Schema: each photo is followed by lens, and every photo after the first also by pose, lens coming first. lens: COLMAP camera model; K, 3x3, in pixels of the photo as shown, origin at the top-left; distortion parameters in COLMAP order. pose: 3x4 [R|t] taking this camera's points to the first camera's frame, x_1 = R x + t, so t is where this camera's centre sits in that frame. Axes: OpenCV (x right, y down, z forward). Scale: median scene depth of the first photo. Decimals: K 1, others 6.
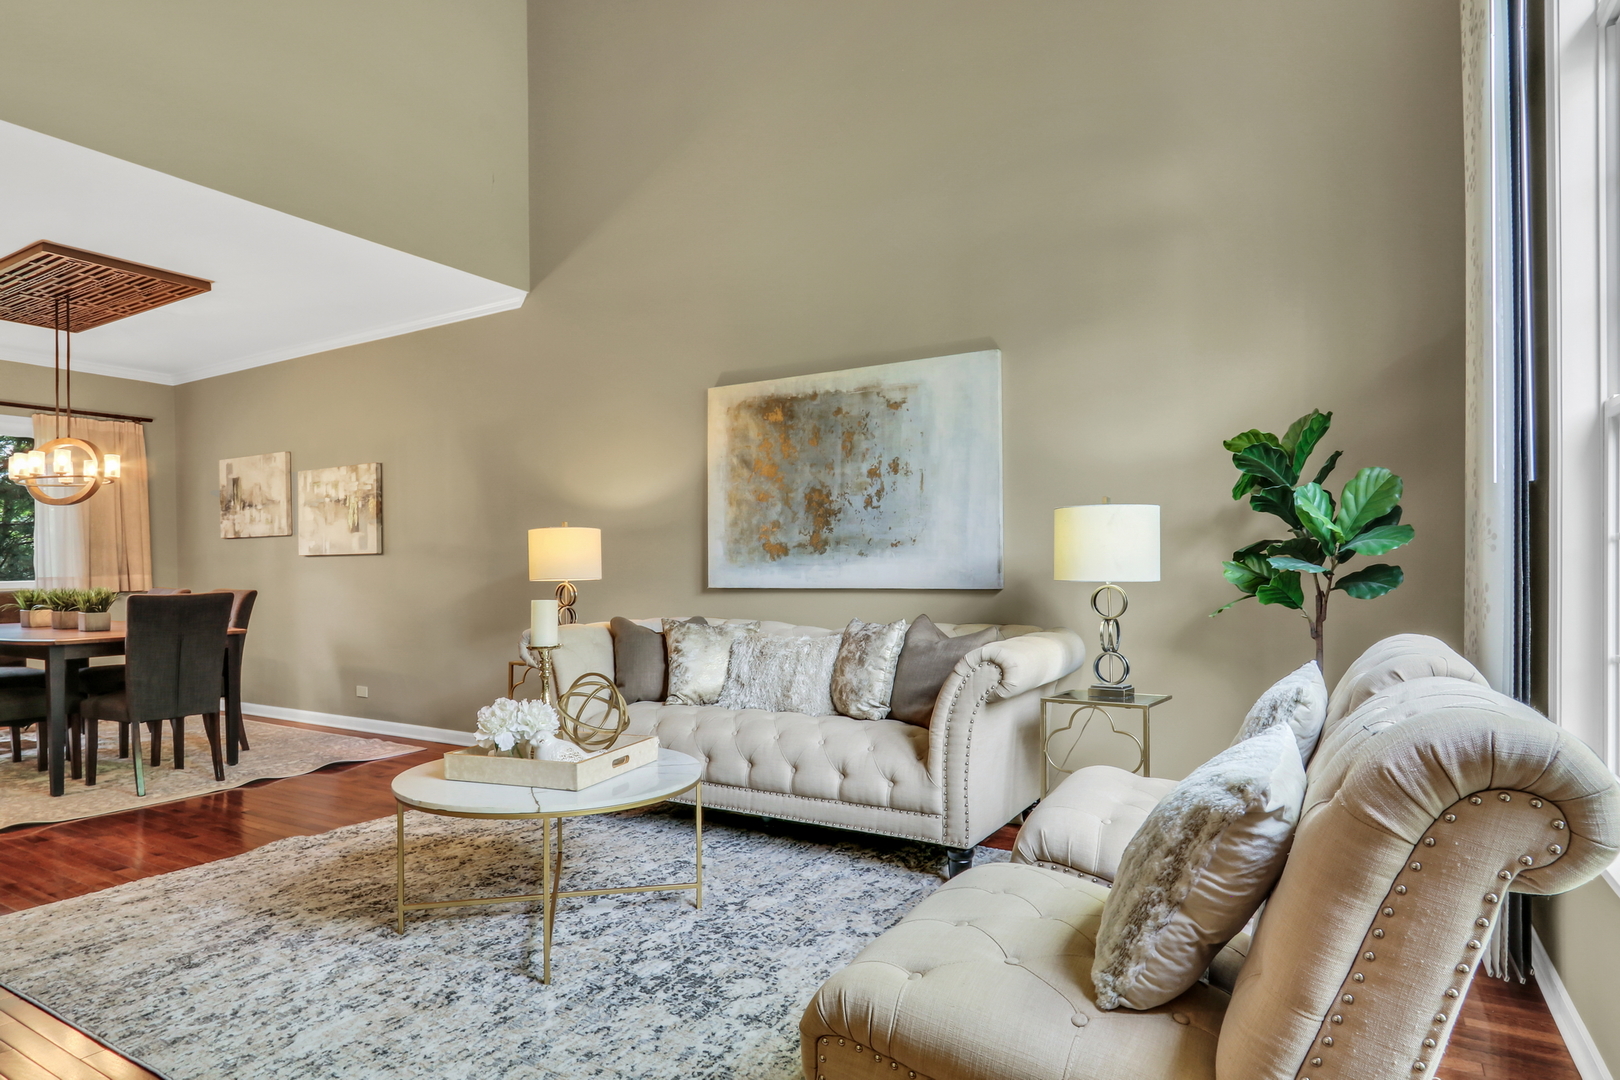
lens RADIAL K [[943.0, 0, 803.2], [0, 943.0, 575.7], [0, 0, 1]] dist [-0.014792, 0.006763]
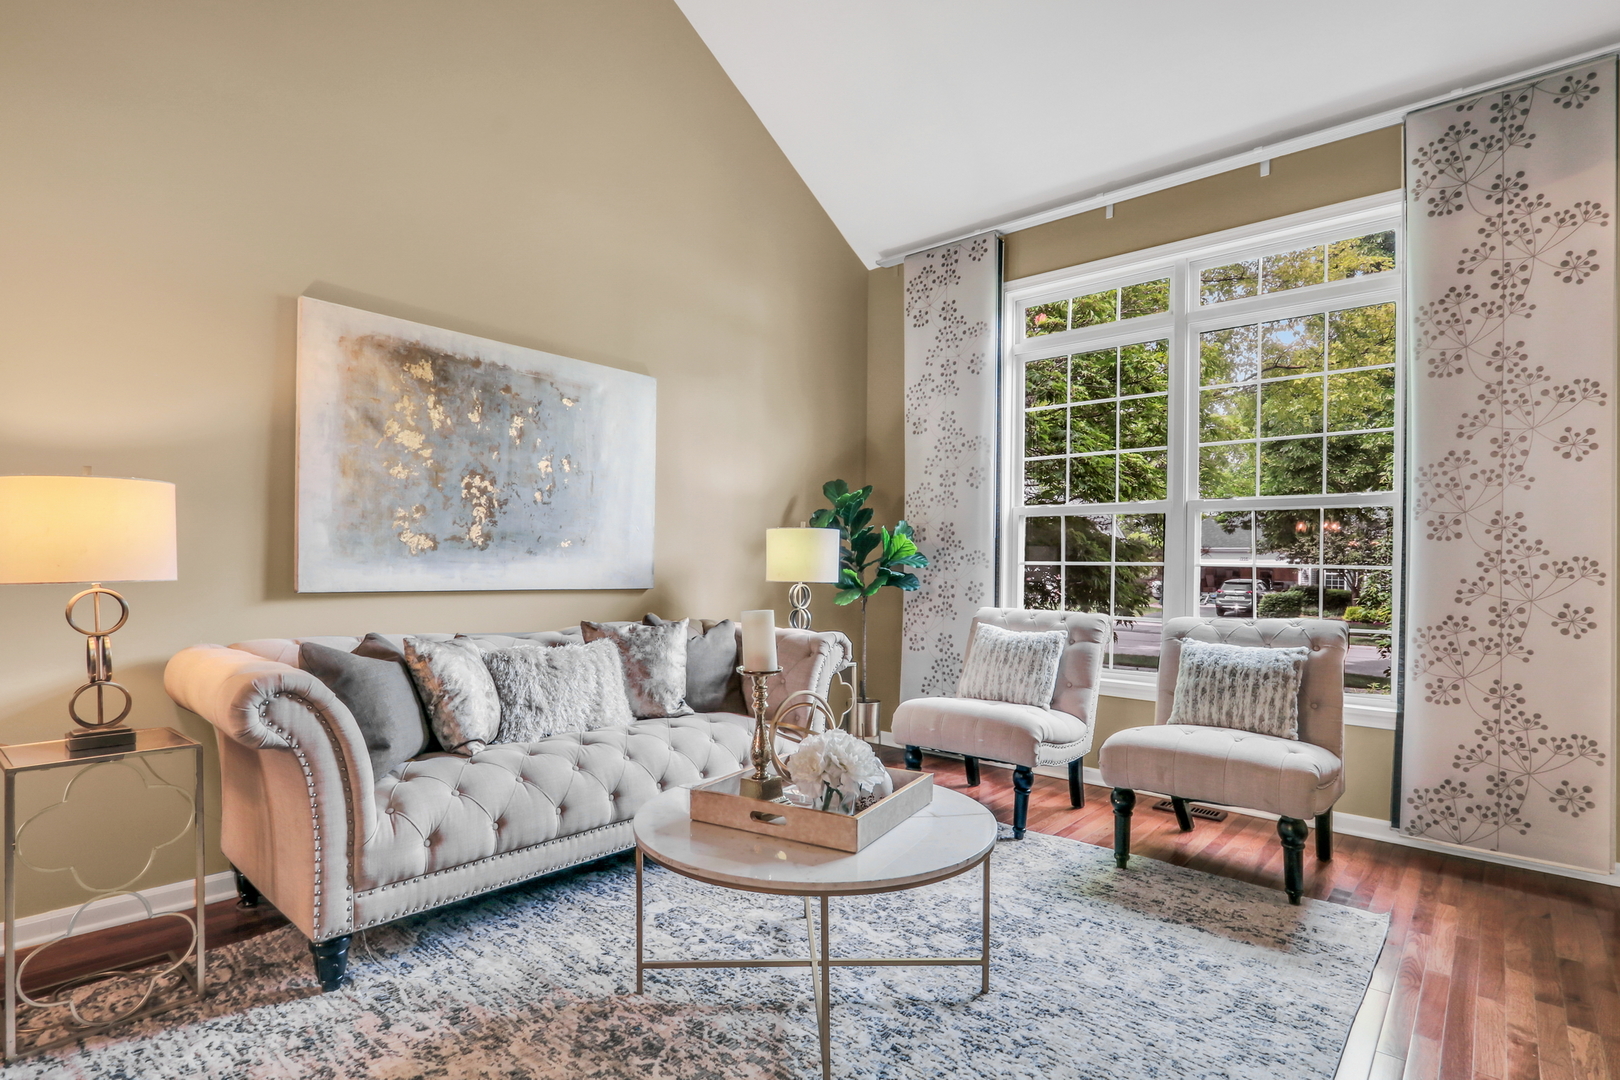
lens RADIAL K [[800.2, 0, 805.5], [0, 800.2, 564.6], [0, 0, 1]] dist [-0.011403, -0.000135]
pose [[0.173900, 0.020702, 0.984546, -0.632305], [-0.001532, 0.999783, -0.020752, 0.004442], [-0.984762, 0.002100, 0.173894, 0.581750]]
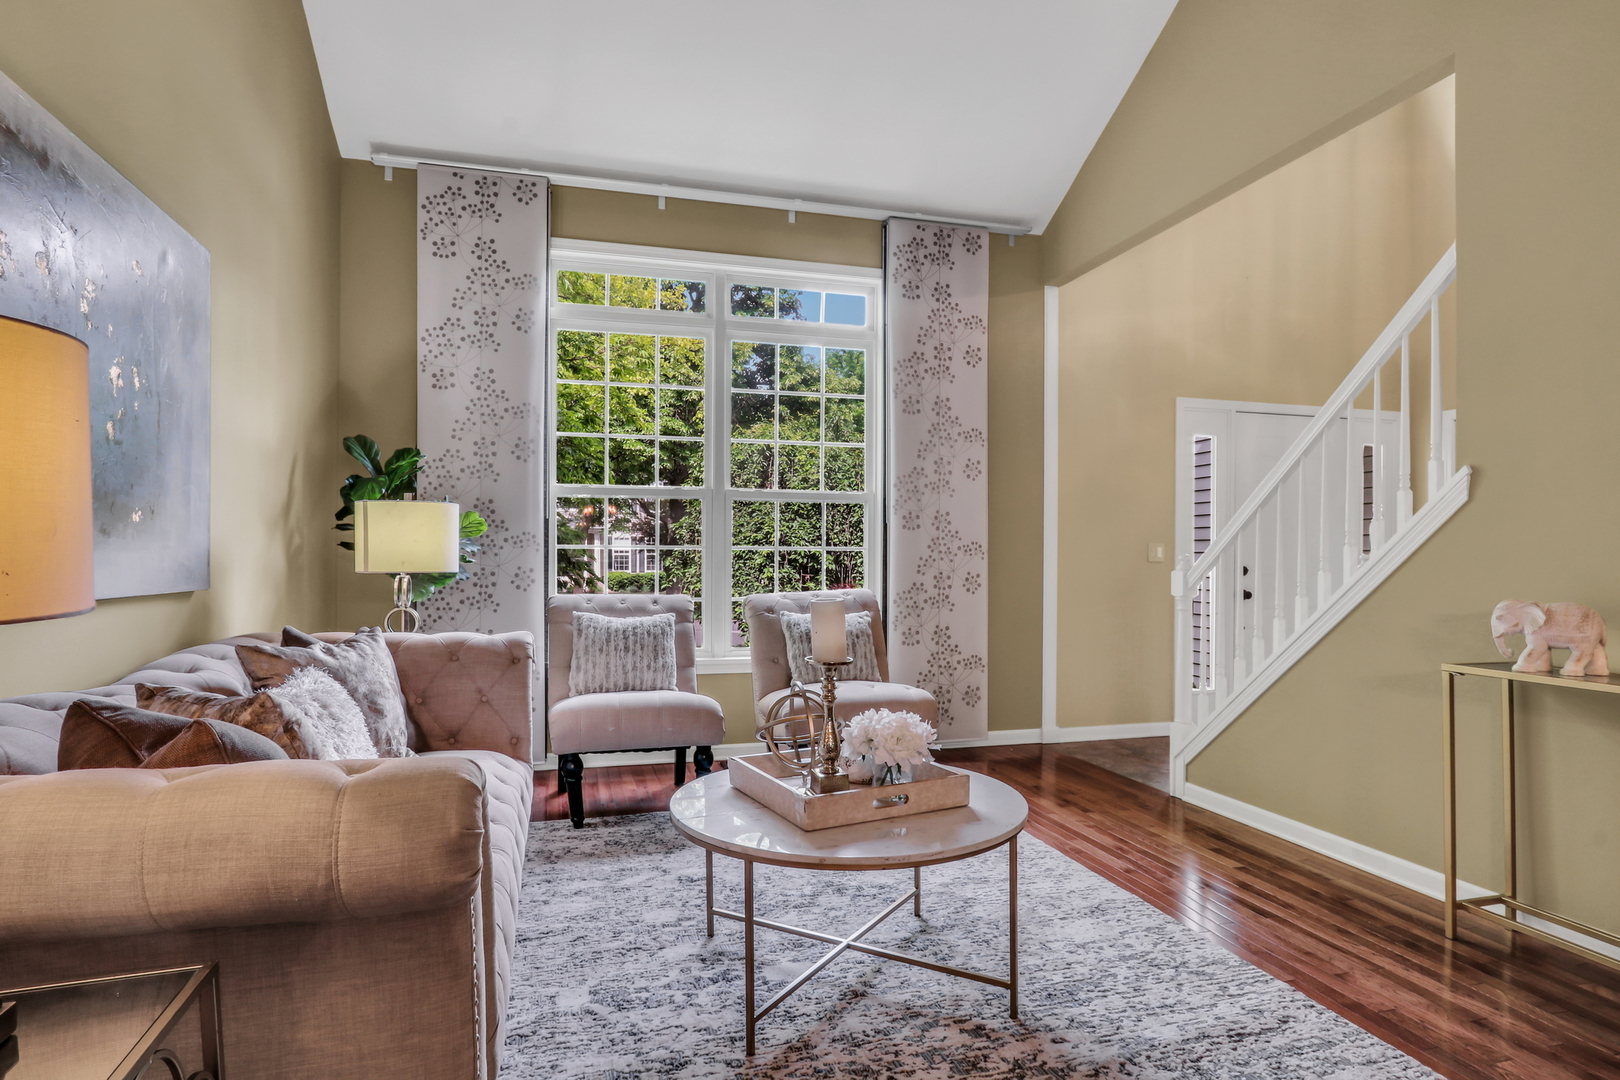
lens RADIAL K [[898.8, 0, 794.4], [0, 898.8, 560.1], [0, 0, 1]] dist [-0.020835, 0.001639]
pose [[-0.728623, 0.009864, 0.684844, -0.510487], [0.018540, 0.999814, 0.005324, -0.002966], [-0.684664, 0.016577, -0.728671, 1.057606]]
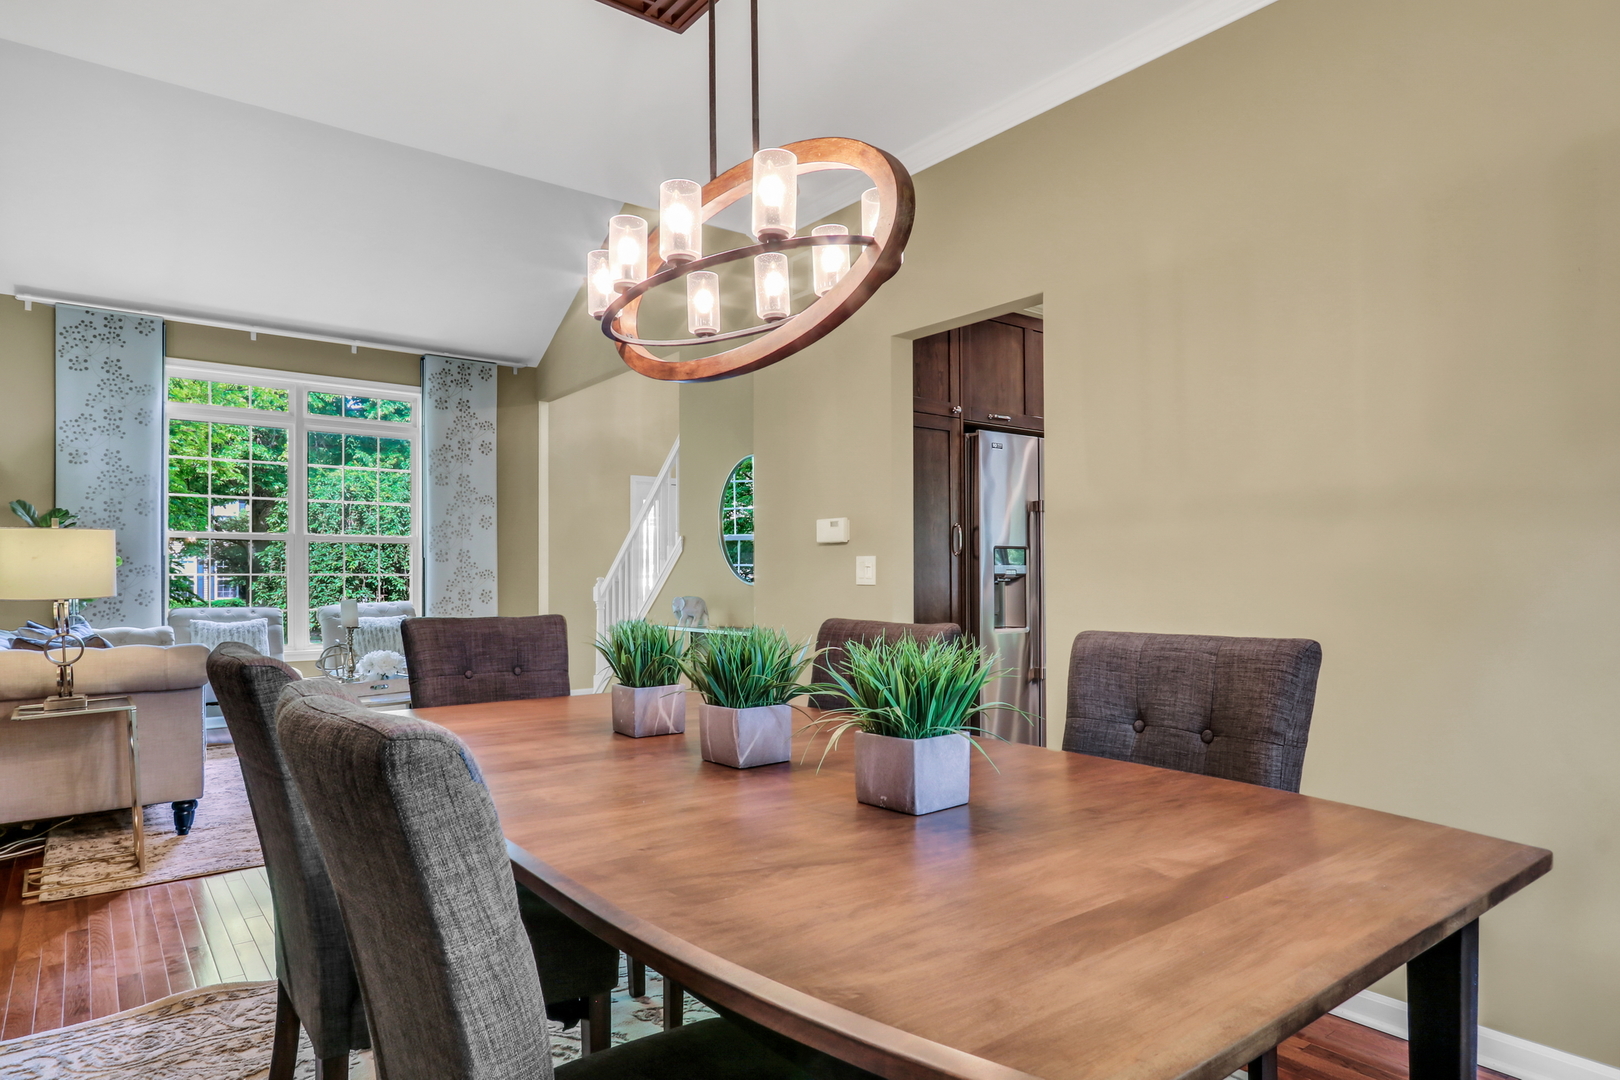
lens RADIAL K [[943.0, 0, 800.0], [0, 943.0, 575.5], [0, 0, 1]] dist [-0.014792, 0.006763]
pose [[-0.936249, 0.021282, 0.350691, -1.090676], [0.025217, 0.999660, 0.006657, -0.001722], [-0.350430, 0.015076, -0.936468, 1.556037]]
